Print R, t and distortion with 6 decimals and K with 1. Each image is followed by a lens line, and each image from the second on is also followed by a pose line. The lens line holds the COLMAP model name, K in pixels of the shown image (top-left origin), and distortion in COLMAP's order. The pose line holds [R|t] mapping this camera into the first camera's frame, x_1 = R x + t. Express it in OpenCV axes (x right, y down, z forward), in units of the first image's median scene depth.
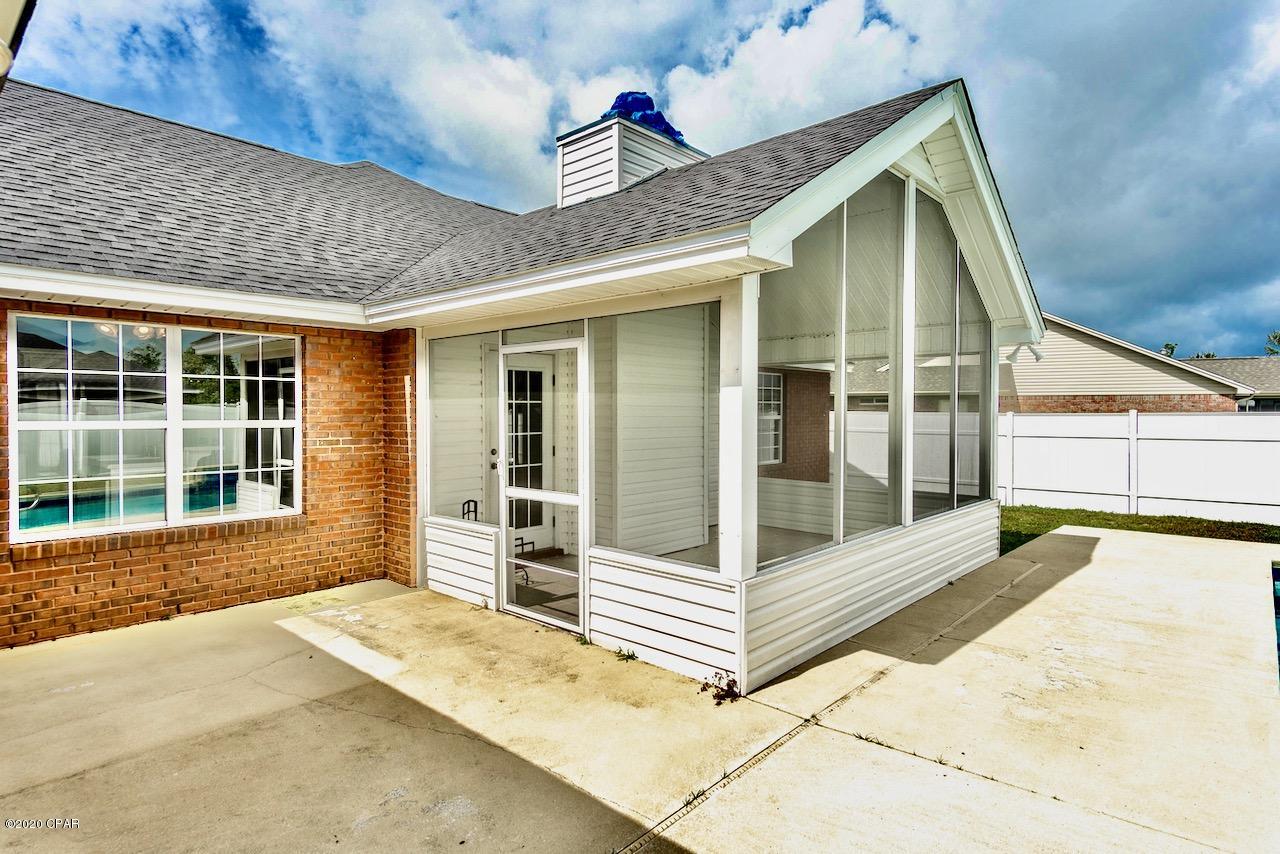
lens RADIAL K [[684.5, 0, 635.1], [0, 684.5, 423.7], [0, 0, 1]] dist [0.016979, -0.001352]
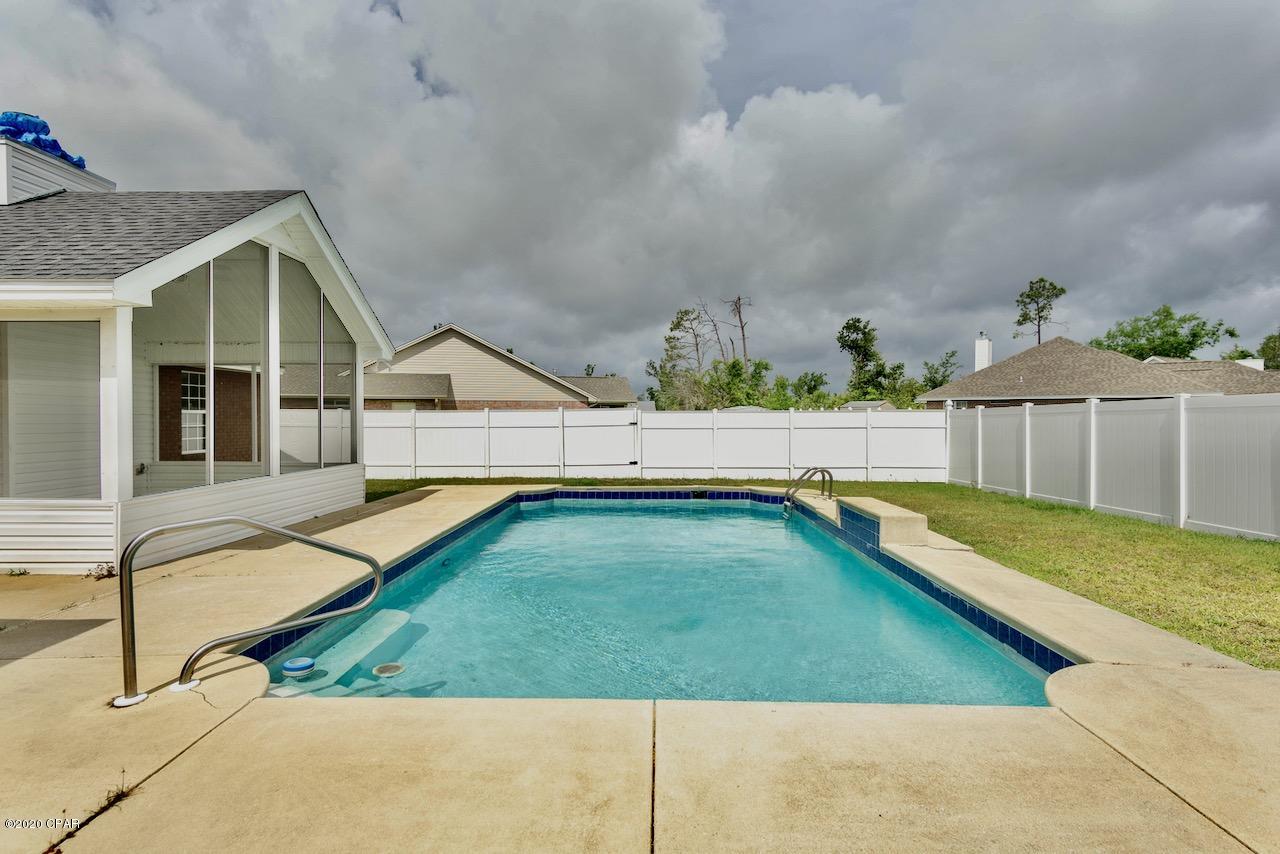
lens RADIAL K [[684.5, 0, 635.1], [0, 684.5, 423.7], [0, 0, 1]] dist [0.016979, -0.001352]
pose [[0.760892, -0.007576, 0.648834, 0.019643], [0.013875, 0.999893, -0.004596, 0.045154], [-0.648730, 0.012500, 0.760916, -0.588838]]
